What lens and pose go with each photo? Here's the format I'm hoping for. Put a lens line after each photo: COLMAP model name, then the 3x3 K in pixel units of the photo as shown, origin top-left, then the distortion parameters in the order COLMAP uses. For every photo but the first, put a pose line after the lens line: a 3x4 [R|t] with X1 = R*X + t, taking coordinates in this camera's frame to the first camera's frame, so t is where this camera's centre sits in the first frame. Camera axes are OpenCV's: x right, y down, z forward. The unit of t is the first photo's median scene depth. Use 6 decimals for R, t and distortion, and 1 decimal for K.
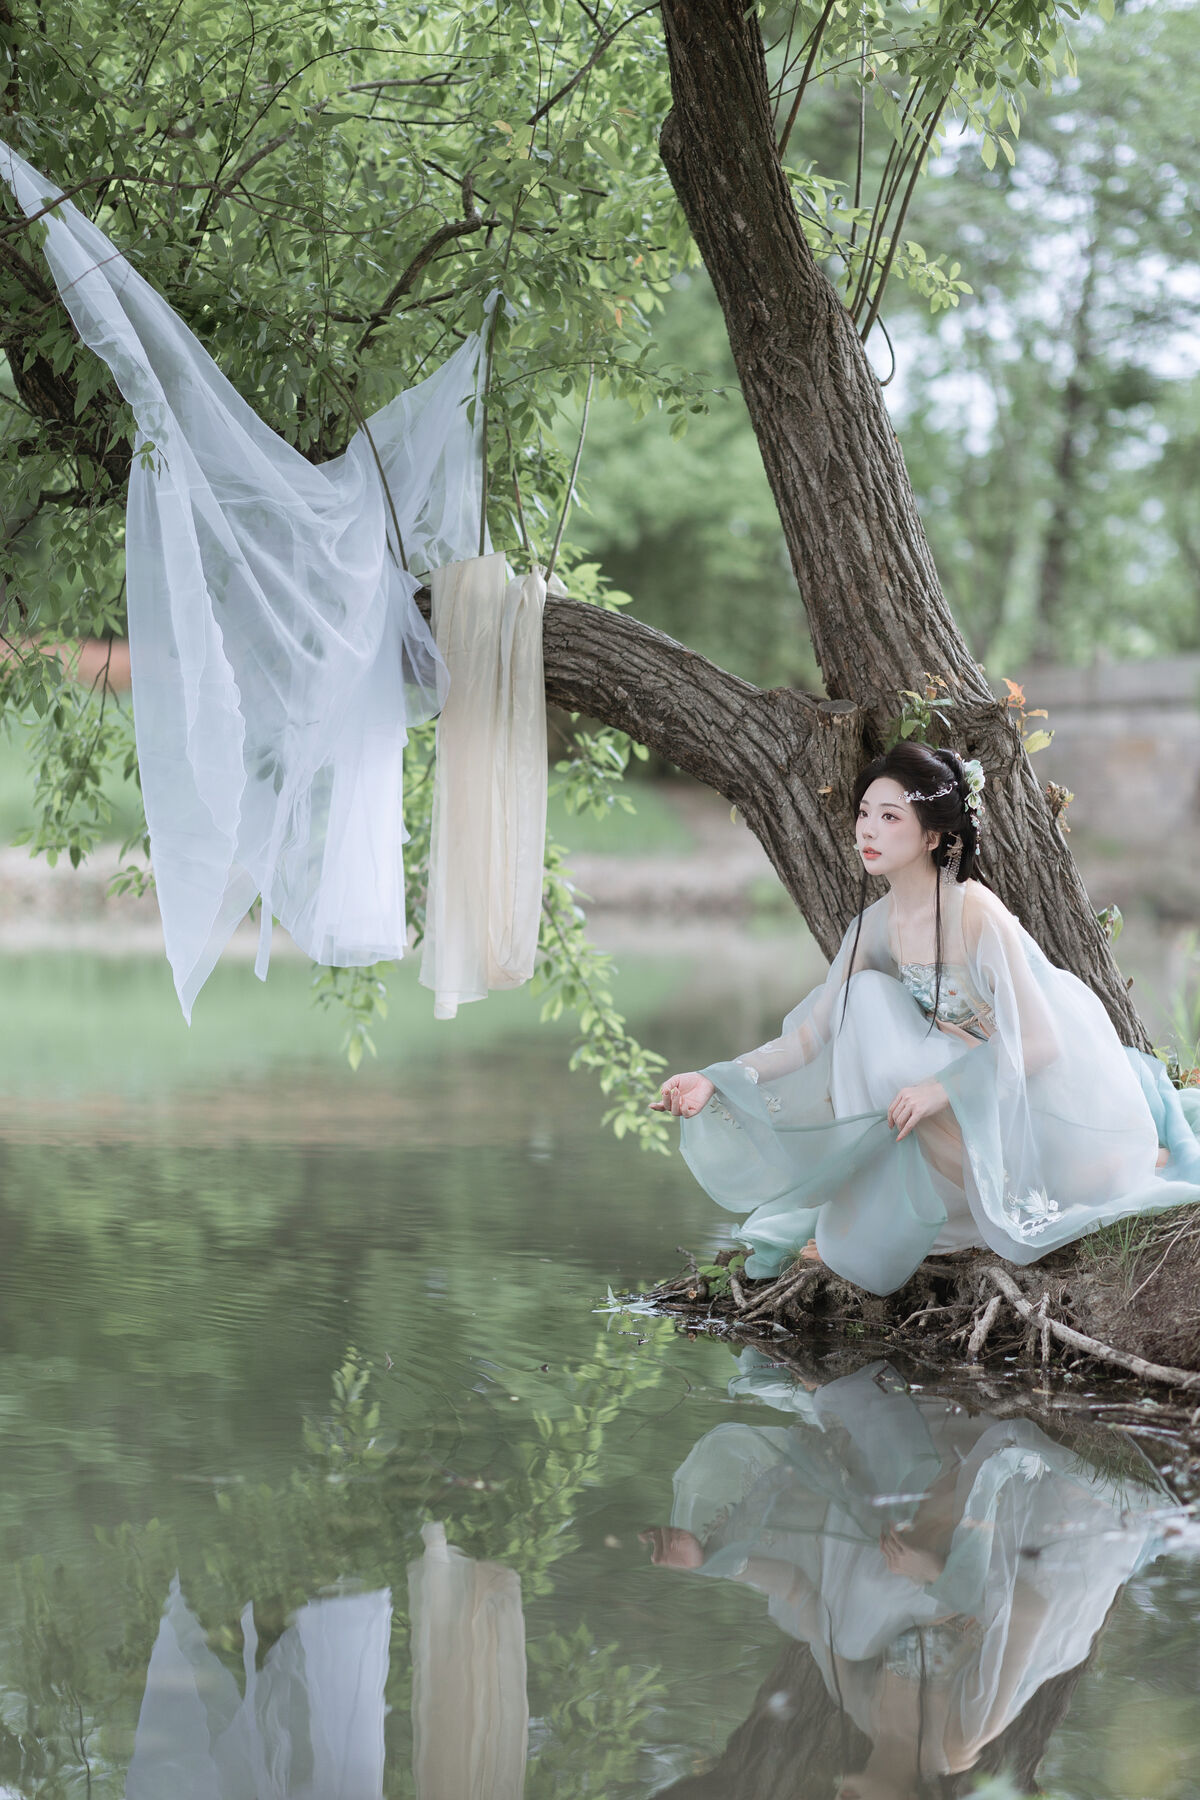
lens RADIAL K [[4474.1, 0, 600.3], [0, 4474.1, 901.1], [0, 0, 1]] dist [0.028481, 0.000000]
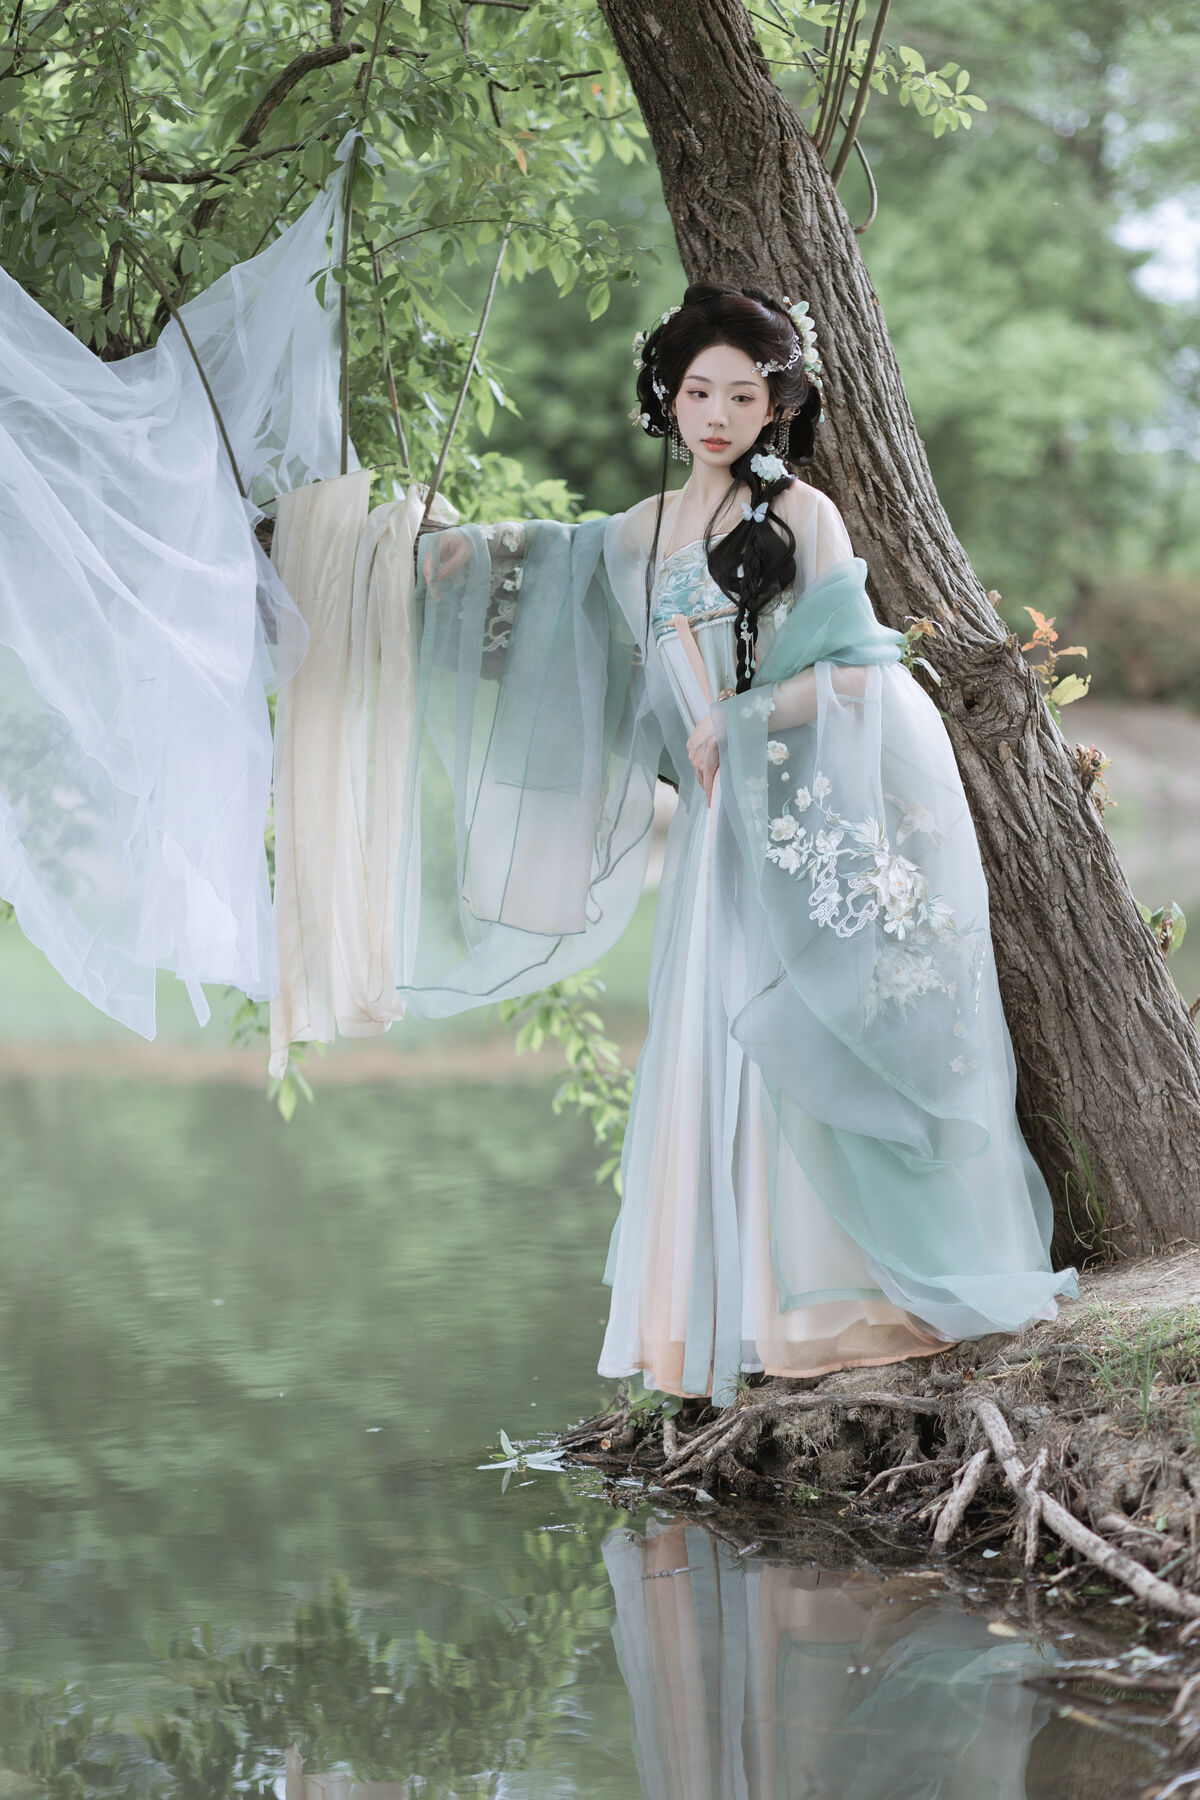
lens RADIAL K [[4474.1, 0, 607.3], [0, 4474.1, 901.1], [0, 0, 1]] dist [0.028481, 0.000000]
pose [[0.995960, -0.034558, -0.082888, 0.081263], [0.036257, 0.999160, 0.019089, -0.017021], [0.082158, -0.022017, 0.996376, 0.232662]]
